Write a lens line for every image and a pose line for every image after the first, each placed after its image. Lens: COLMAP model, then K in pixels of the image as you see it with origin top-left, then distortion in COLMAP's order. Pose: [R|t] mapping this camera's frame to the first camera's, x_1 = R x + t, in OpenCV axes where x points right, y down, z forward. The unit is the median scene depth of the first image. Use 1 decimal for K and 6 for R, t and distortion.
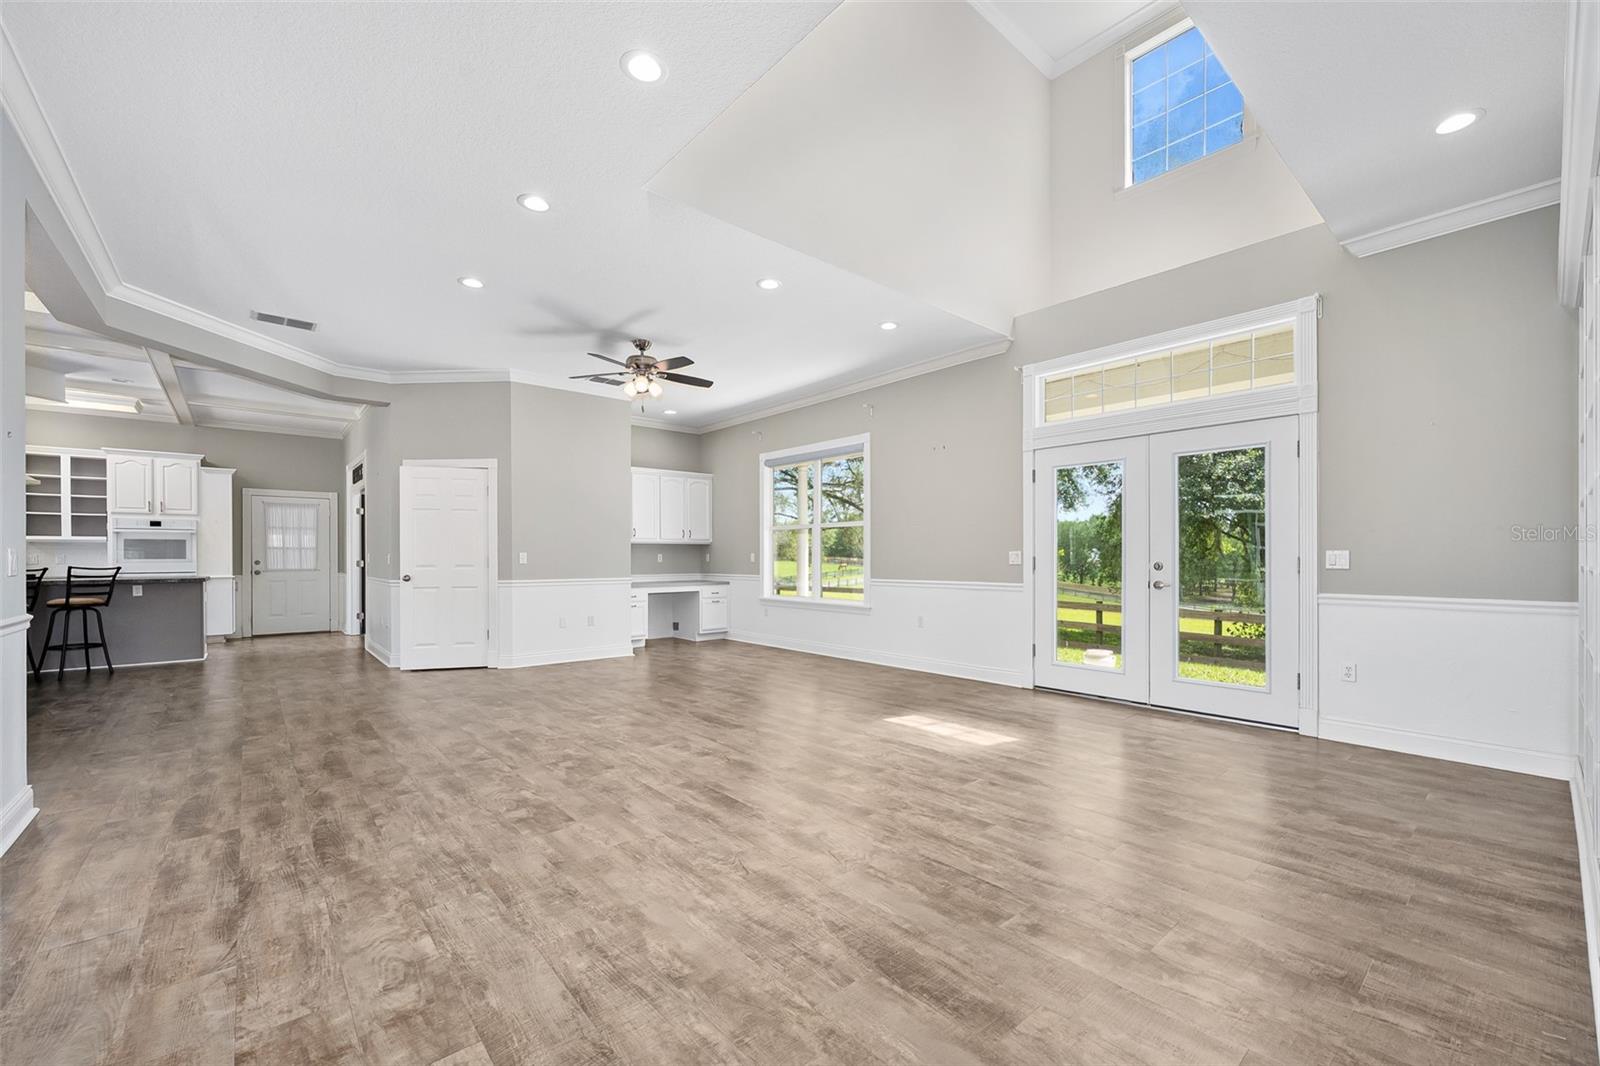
lens RADIAL K [[645.1, 0, 808.2], [0, 645.1, 556.5], [0, 0, 1]] dist [-0.000963, -0.000092]
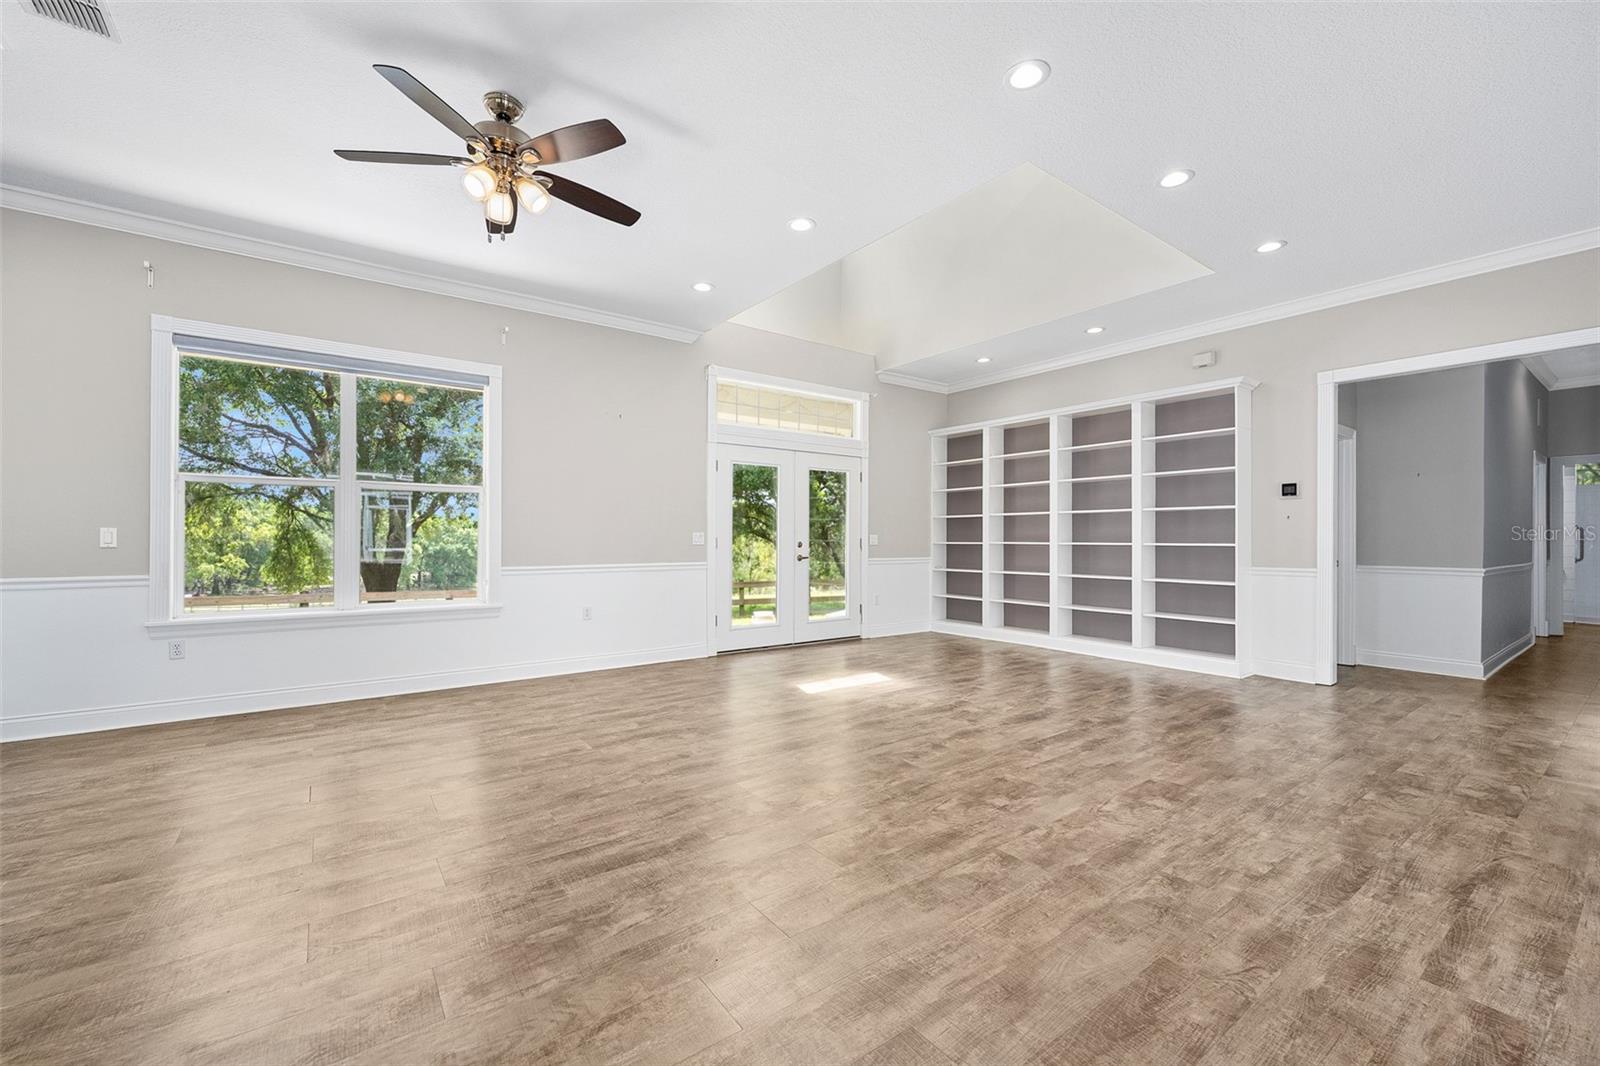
lens RADIAL K [[649.6, 0, 800.0], [0, 649.6, 533.0], [0, 0, 1]] dist [-0.001696, 0.000269]
pose [[0.084345, 0.008799, 0.996398, -1.471932], [-0.004039, 0.999956, -0.008489, 0.002565], [-0.996428, -0.003308, 0.084377, 1.459285]]
